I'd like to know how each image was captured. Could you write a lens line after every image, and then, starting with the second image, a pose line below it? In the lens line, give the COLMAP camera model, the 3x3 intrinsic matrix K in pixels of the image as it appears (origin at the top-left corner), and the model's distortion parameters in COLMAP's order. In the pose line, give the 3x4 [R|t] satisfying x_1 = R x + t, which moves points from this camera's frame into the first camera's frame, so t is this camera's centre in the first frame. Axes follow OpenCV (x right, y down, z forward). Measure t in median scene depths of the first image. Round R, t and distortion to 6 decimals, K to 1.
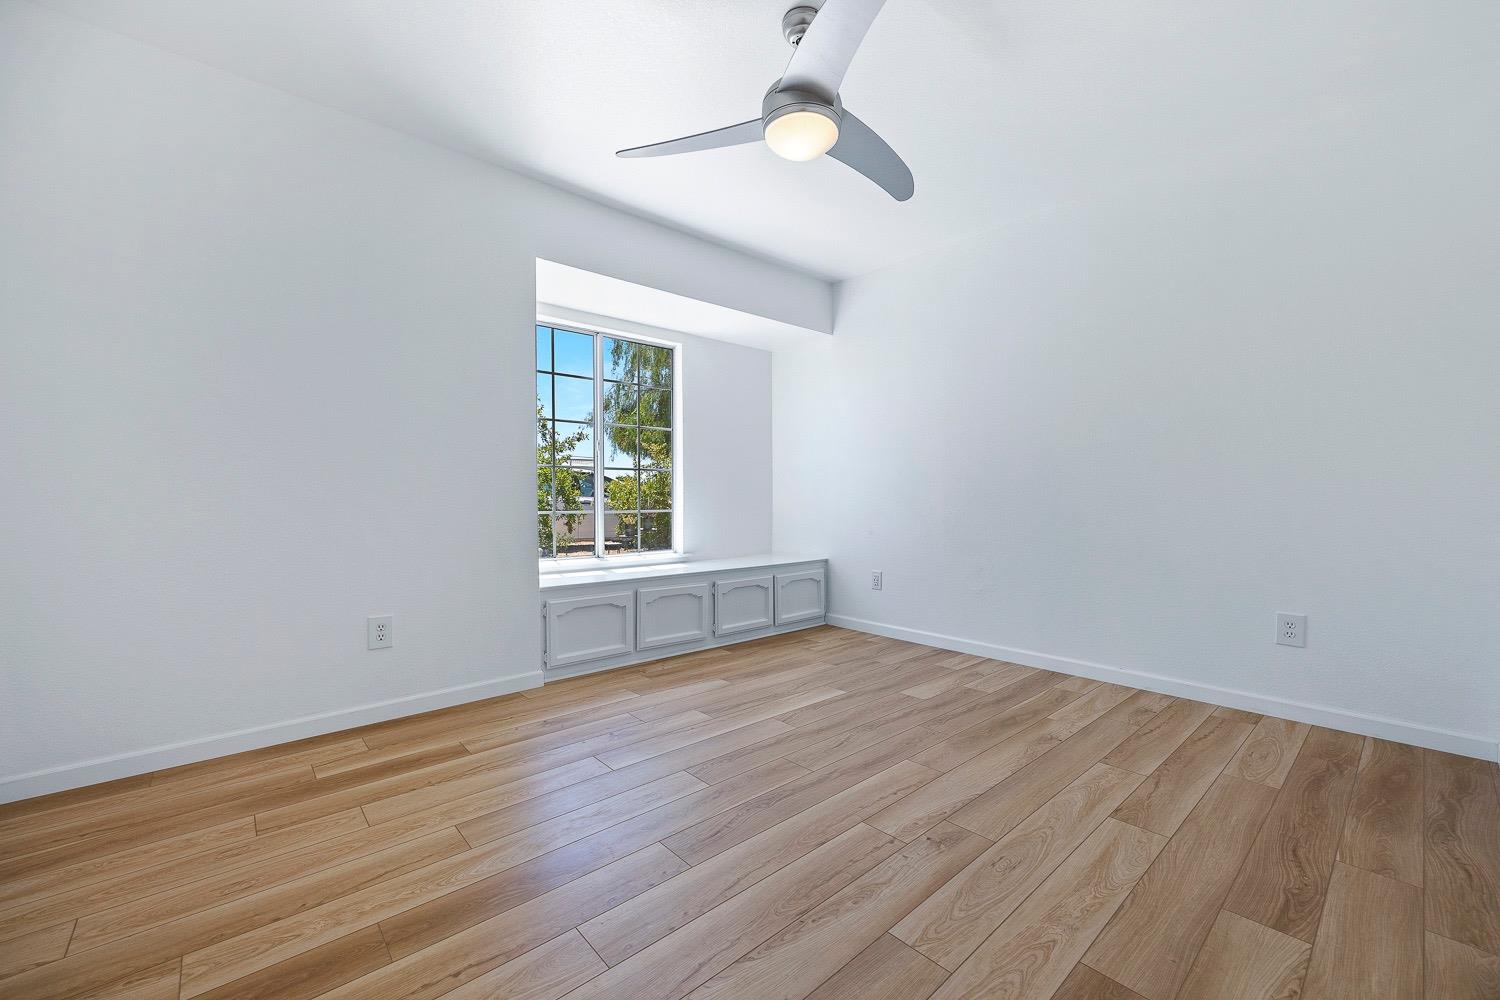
lens RADIAL K [[607.5, 0, 743.6], [0, 607.5, 500.5], [0, 0, 1]] dist [-0.004400, 0.000933]
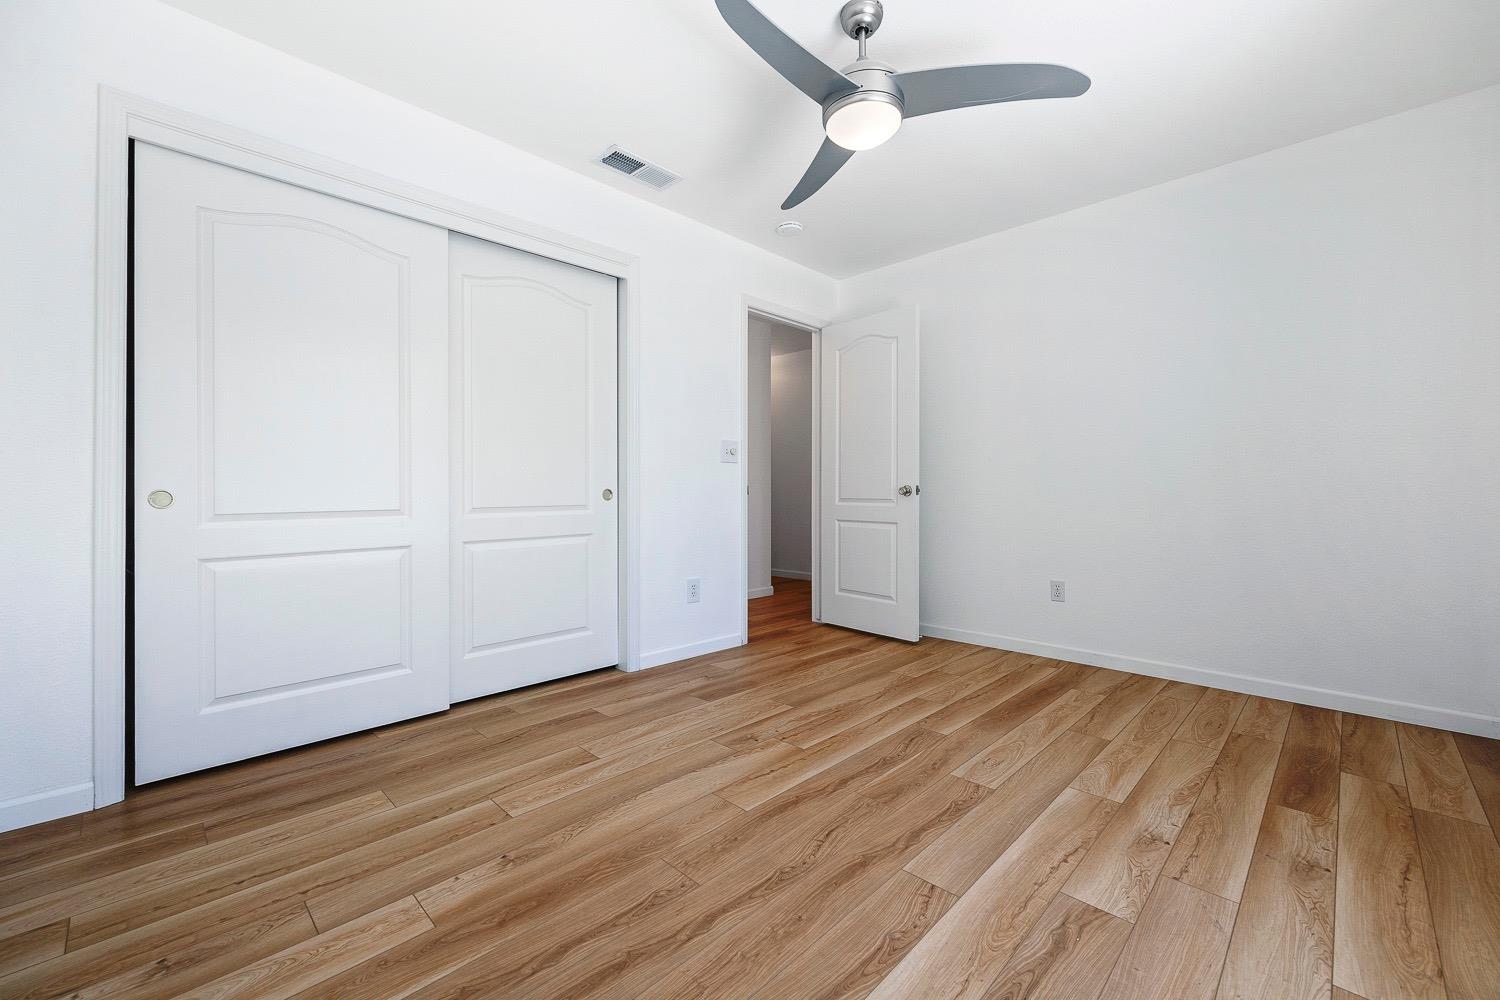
lens RADIAL K [[607.5, 0, 747.6], [0, 607.5, 494.2], [0, 0, 1]] dist [-0.004400, 0.000933]
pose [[-0.997258, 0.002744, -0.073955, 0.361024], [0.002017, 0.999949, 0.009907, -0.011732], [0.073978, 0.009731, -0.997212, 2.003757]]
